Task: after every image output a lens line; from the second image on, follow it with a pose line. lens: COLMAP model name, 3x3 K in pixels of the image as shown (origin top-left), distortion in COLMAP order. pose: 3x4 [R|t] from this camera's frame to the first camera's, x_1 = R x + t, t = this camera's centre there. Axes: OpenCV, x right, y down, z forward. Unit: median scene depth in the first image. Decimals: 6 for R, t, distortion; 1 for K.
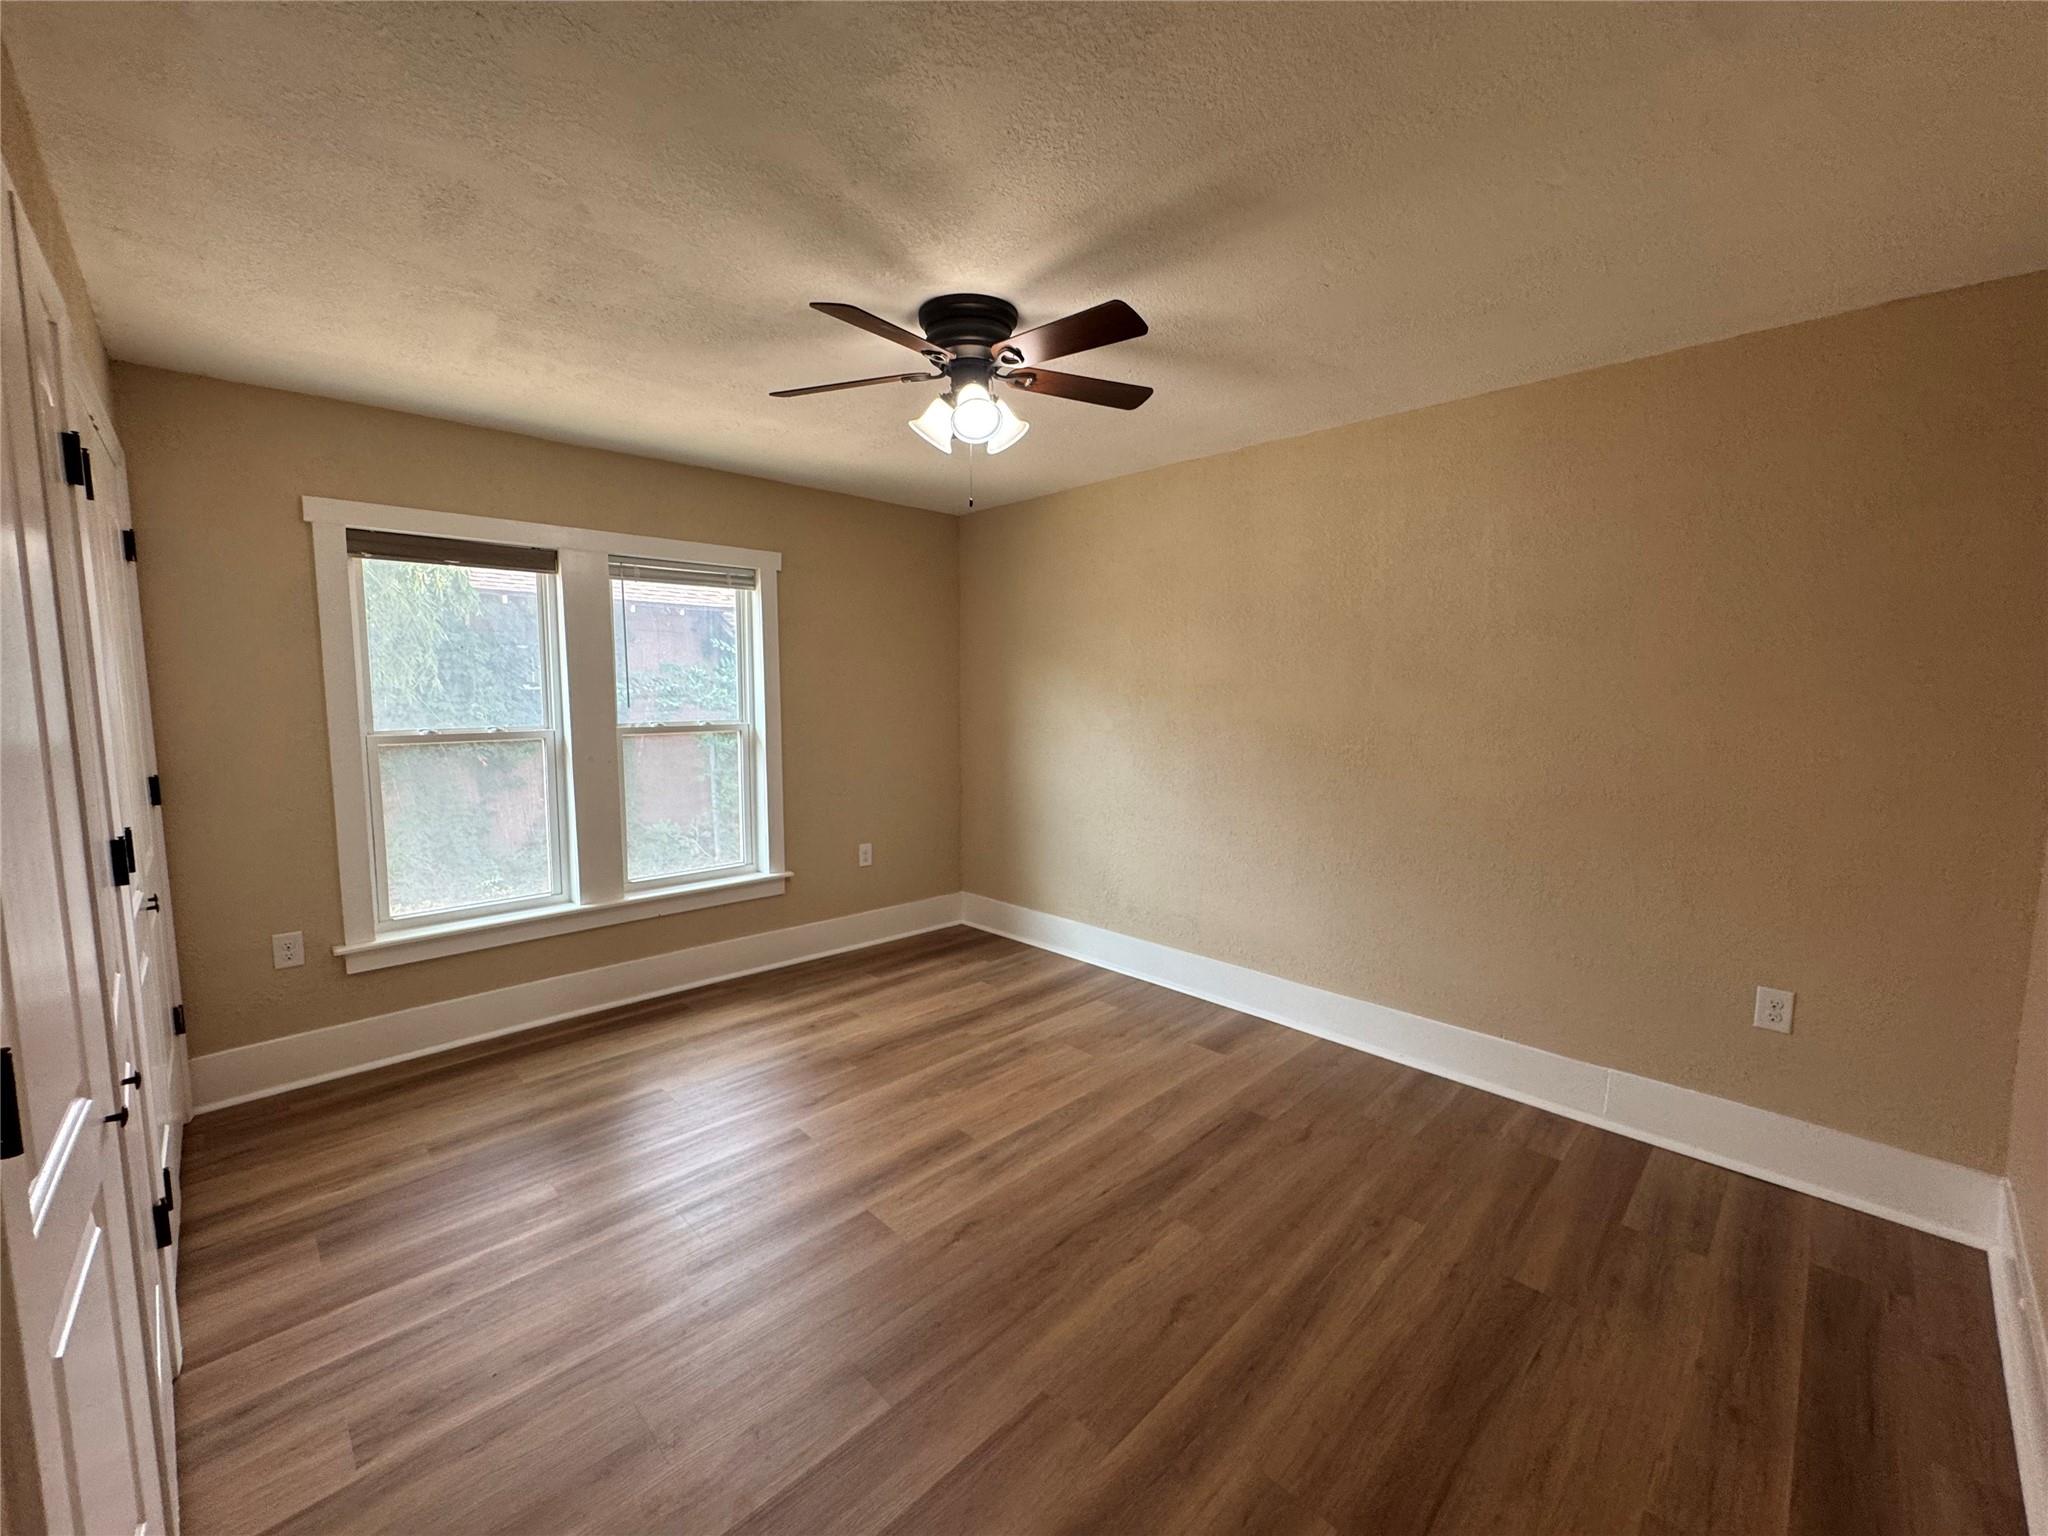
lens RADIAL K [[813.1, 0, 1023.0], [0, 813.1, 763.2], [0, 0, 1]] dist [-0.003919, 0.000199]
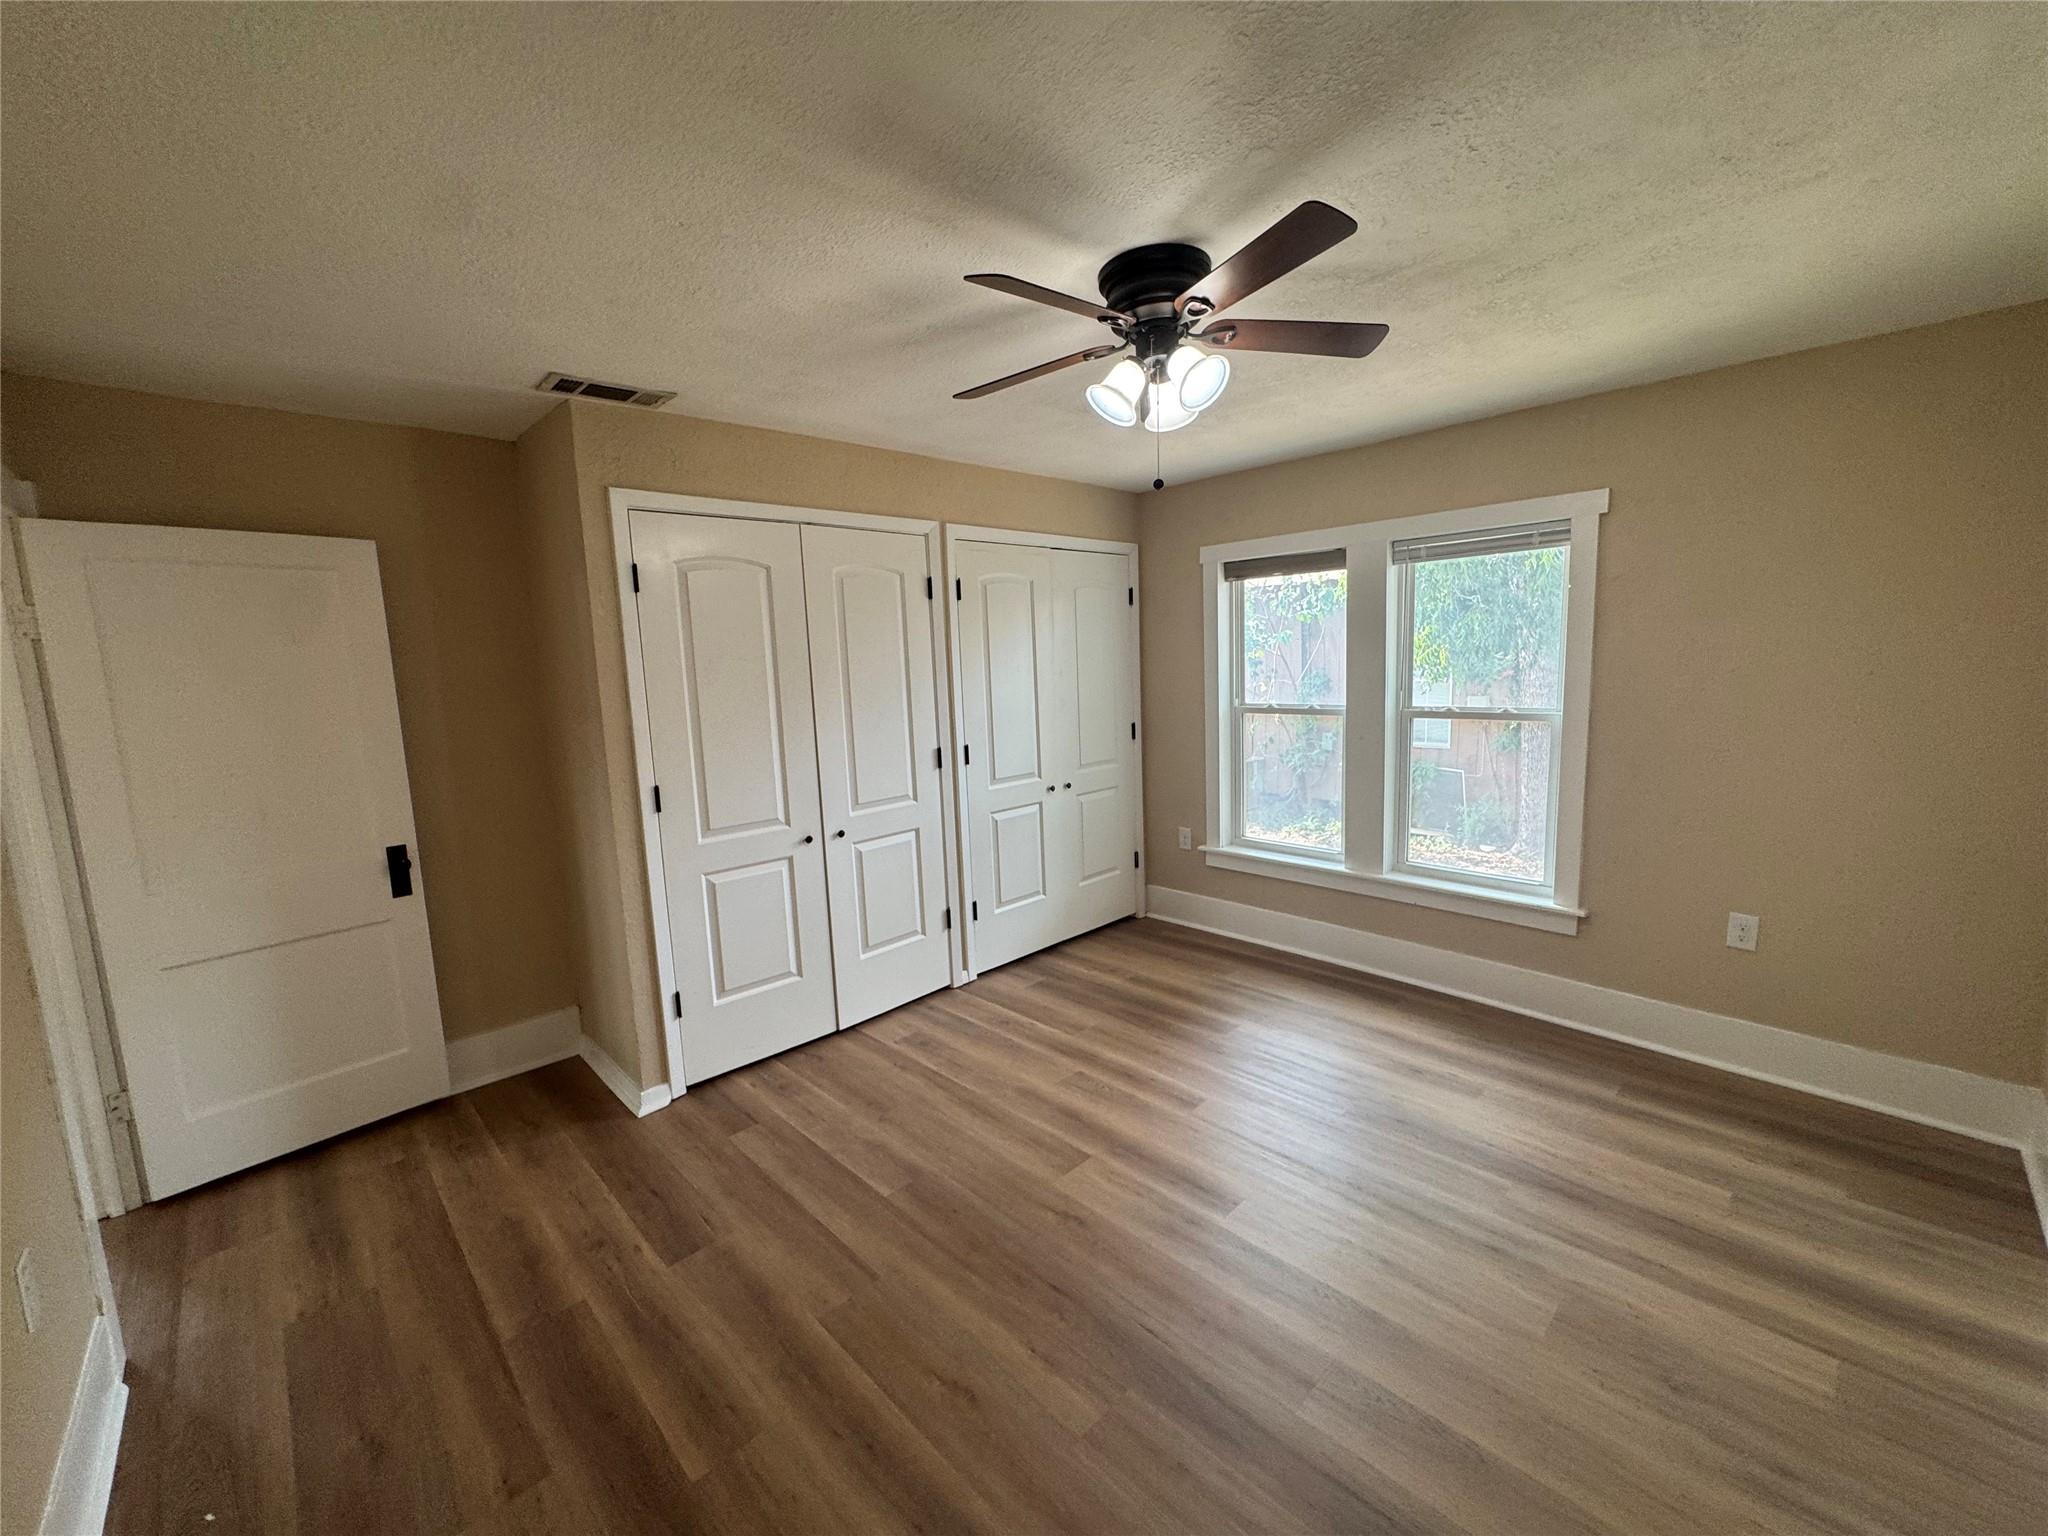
lens RADIAL K [[813.1, 0, 1024.2], [0, 813.1, 766.0], [0, 0, 1]] dist [-0.003919, 0.000199]
pose [[-0.005095, 0.126274, -0.991982, 0.566964], [-0.066552, 0.989753, 0.126332, -0.077953], [0.997770, 0.066662, 0.003361, 0.577382]]
